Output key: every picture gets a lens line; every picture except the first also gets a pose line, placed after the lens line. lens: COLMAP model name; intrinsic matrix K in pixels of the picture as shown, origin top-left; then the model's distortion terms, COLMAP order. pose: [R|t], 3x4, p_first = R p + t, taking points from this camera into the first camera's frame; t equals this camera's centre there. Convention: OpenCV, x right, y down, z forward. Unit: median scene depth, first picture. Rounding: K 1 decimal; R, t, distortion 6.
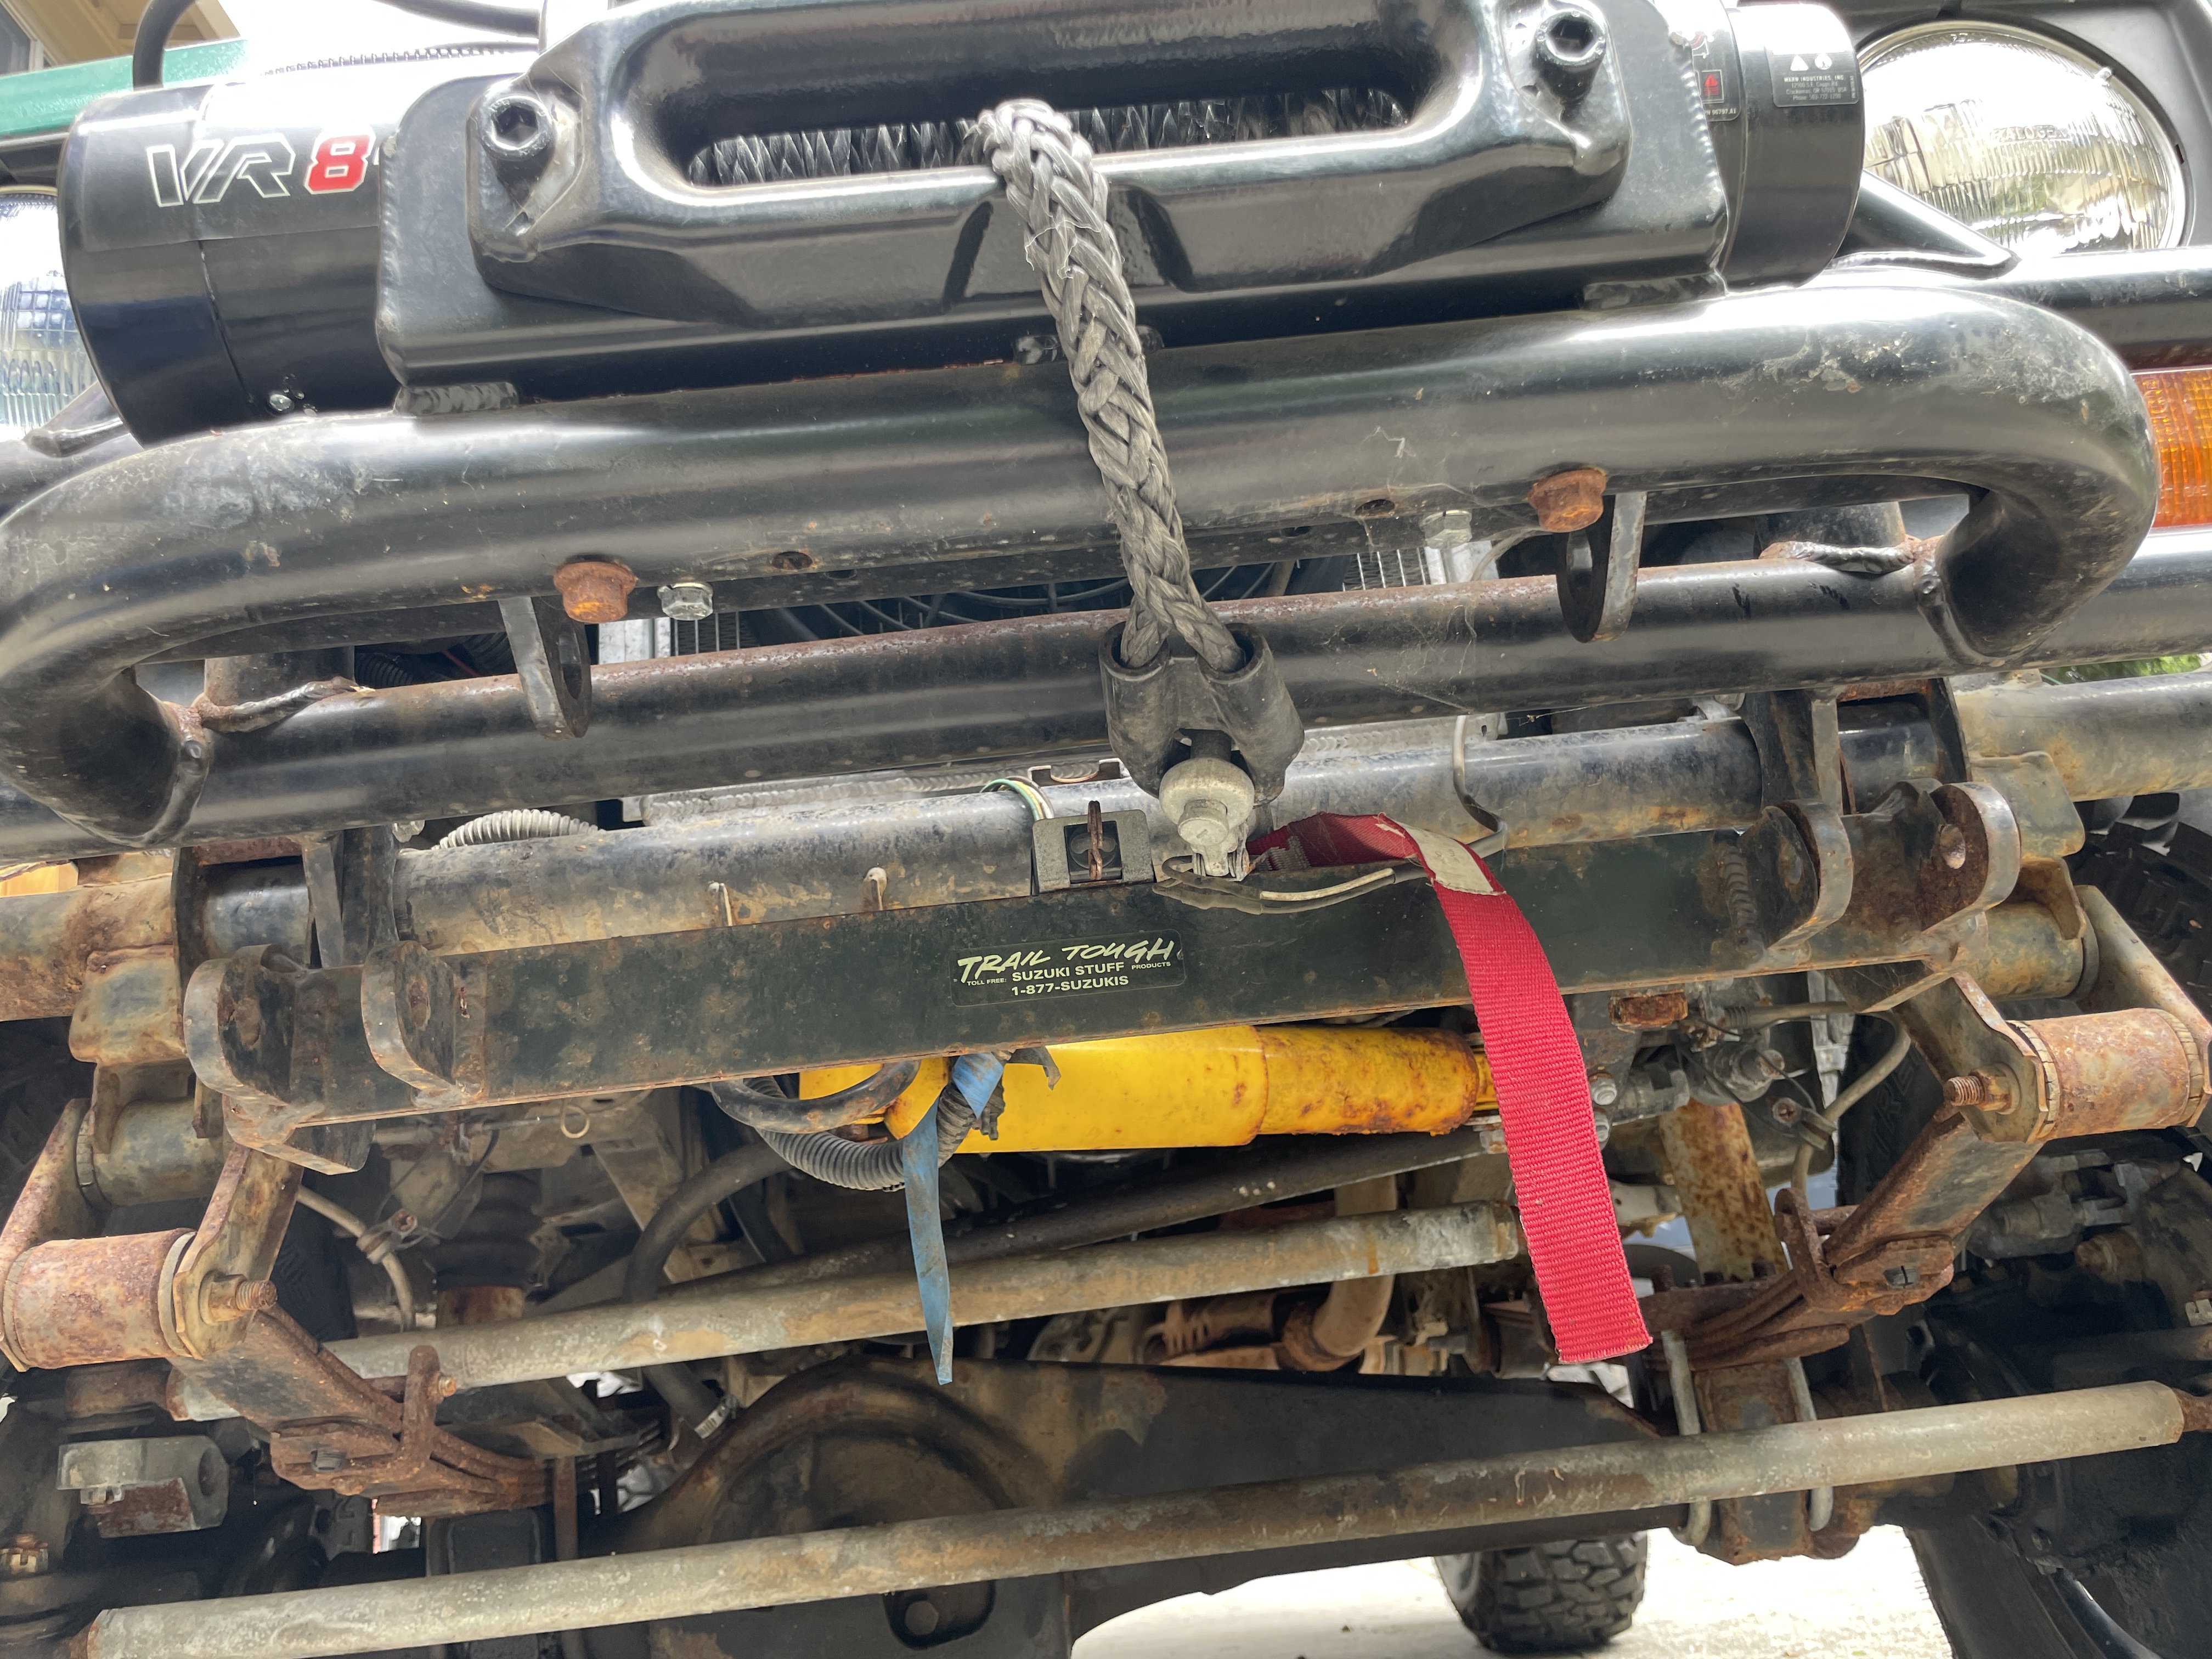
lens RADIAL K [[1737.0, 0, 1113.3], [0, 1737.0, 815.4], [0, 0, 1]] dist [0.058504, -0.105469]
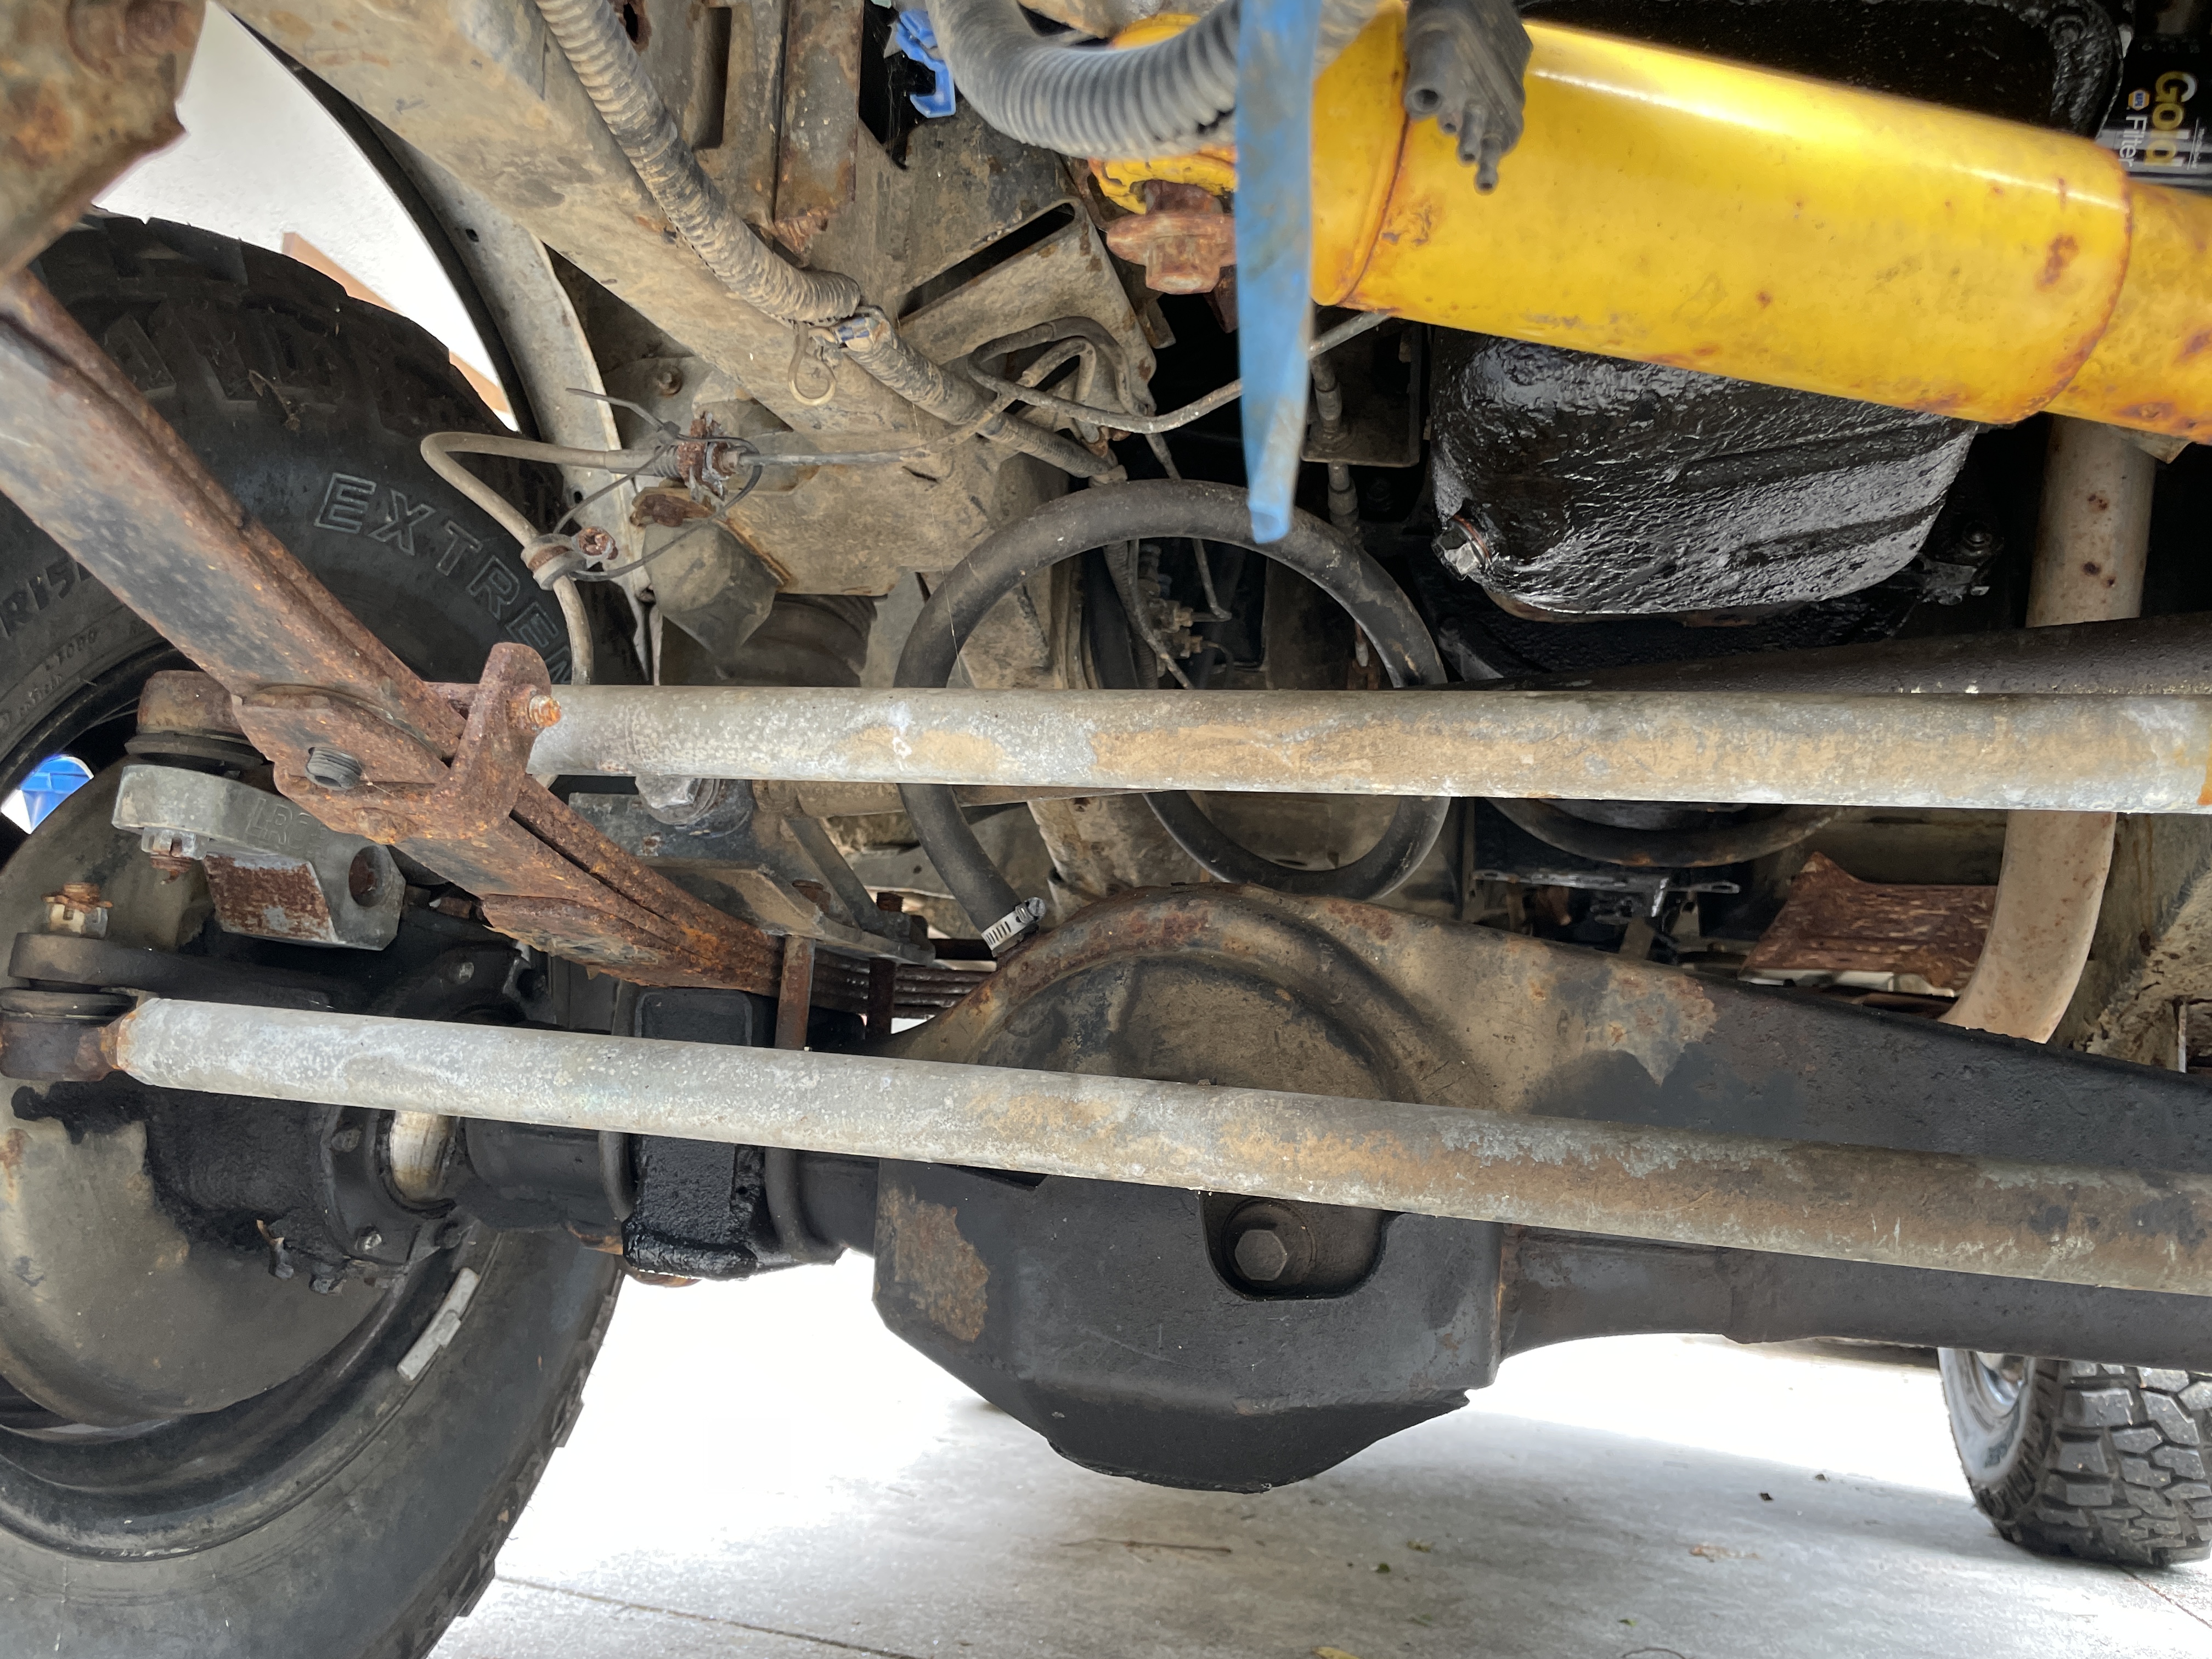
lens RADIAL K [[1737.0, 0, 1093.4], [0, 1737.0, 826.7], [0, 0, 1]] dist [0.058504, -0.105469]
pose [[0.945826, 0.146311, -0.289839, -0.008291], [-0.106554, 0.983143, 0.148578, 0.230071], [0.306692, -0.109645, 0.945472, 0.424305]]
